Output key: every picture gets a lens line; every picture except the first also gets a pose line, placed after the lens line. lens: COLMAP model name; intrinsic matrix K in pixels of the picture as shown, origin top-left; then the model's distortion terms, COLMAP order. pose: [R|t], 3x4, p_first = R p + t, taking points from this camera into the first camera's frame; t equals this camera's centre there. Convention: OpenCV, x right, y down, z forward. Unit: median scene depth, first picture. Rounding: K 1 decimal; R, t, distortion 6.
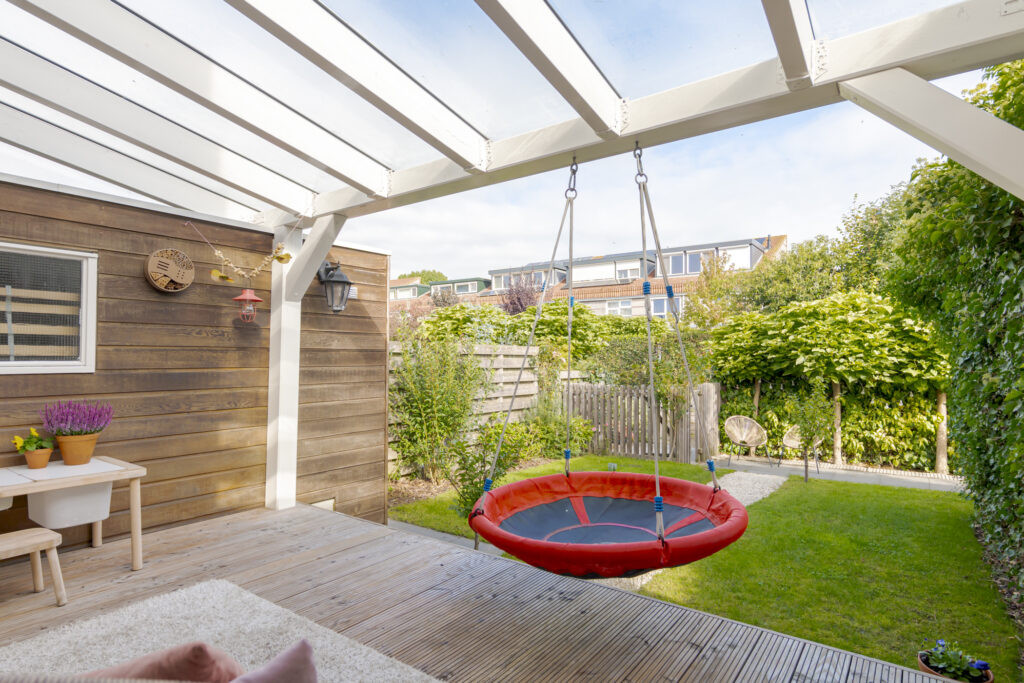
lens RADIAL K [[555.5, 0, 513.0], [0, 555.5, 336.5], [0, 0, 1]] dist [-0.000766, 0.000164]
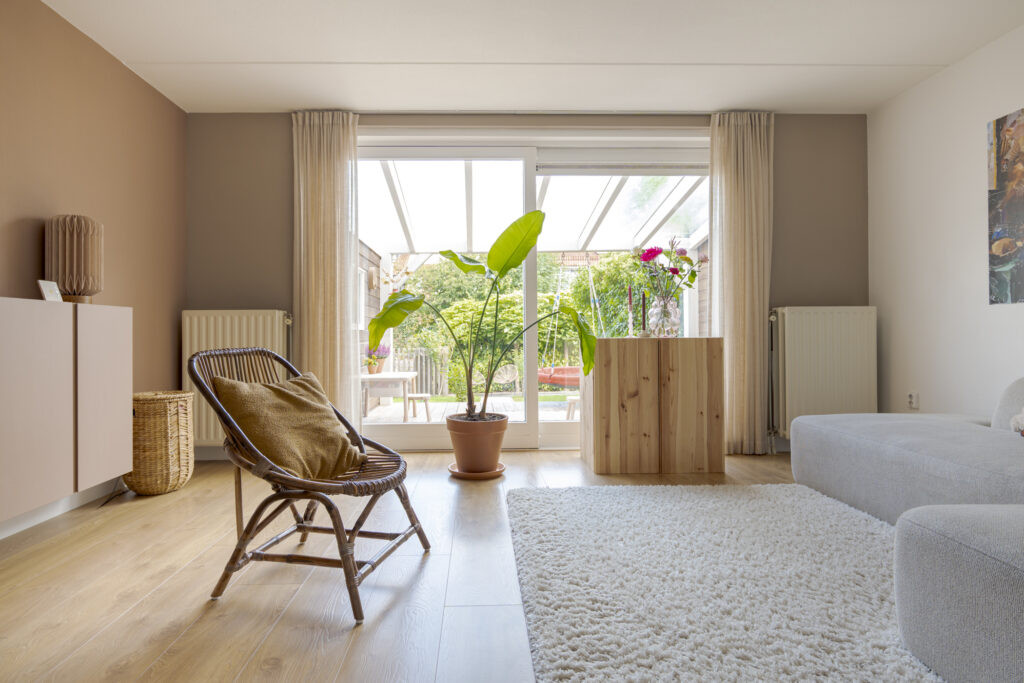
lens RADIAL K [[552.6, 0, 489.4], [0, 552.6, 329.6], [0, 0, 1]] dist [0.001056, 0.000255]
pose [[0.794772, -0.005291, 0.606885, -0.537652], [-0.011088, 0.999669, 0.023236, 0.003785], [-0.606807, -0.025197, 0.794450, -0.291389]]
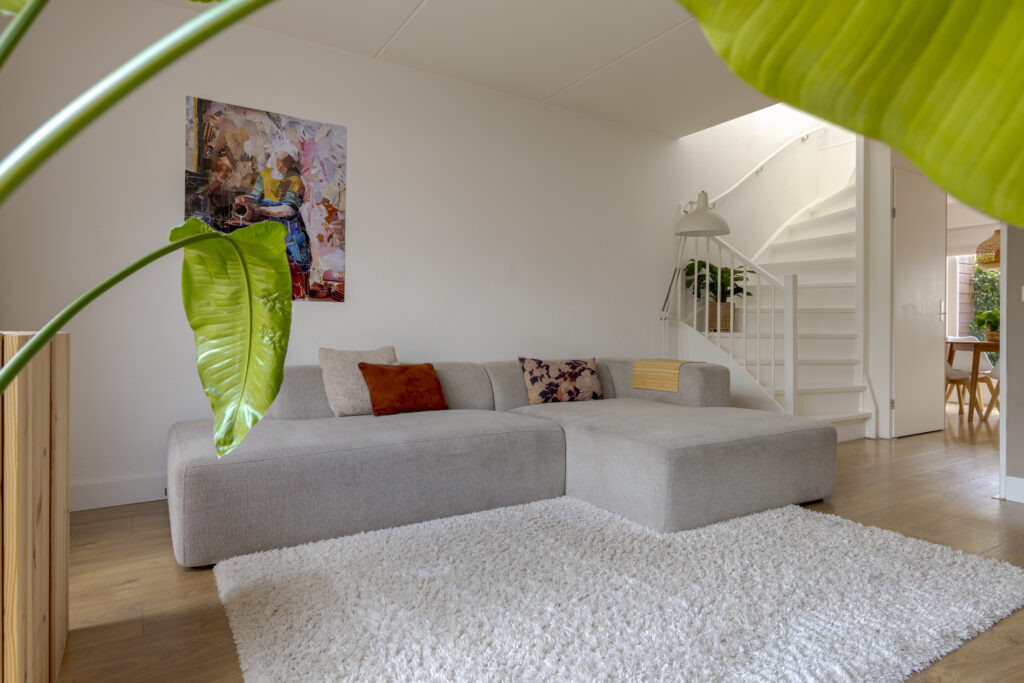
lens RADIAL K [[586.5, 0, 513.7], [0, 586.5, 330.6], [0, 0, 1]] dist [-0.000403, 0.000252]
pose [[-0.932131, -0.012901, 0.361890, -0.373951], [-0.027193, 0.999037, -0.034428, 0.018357], [-0.361098, -0.041932, -0.931585, 0.033644]]
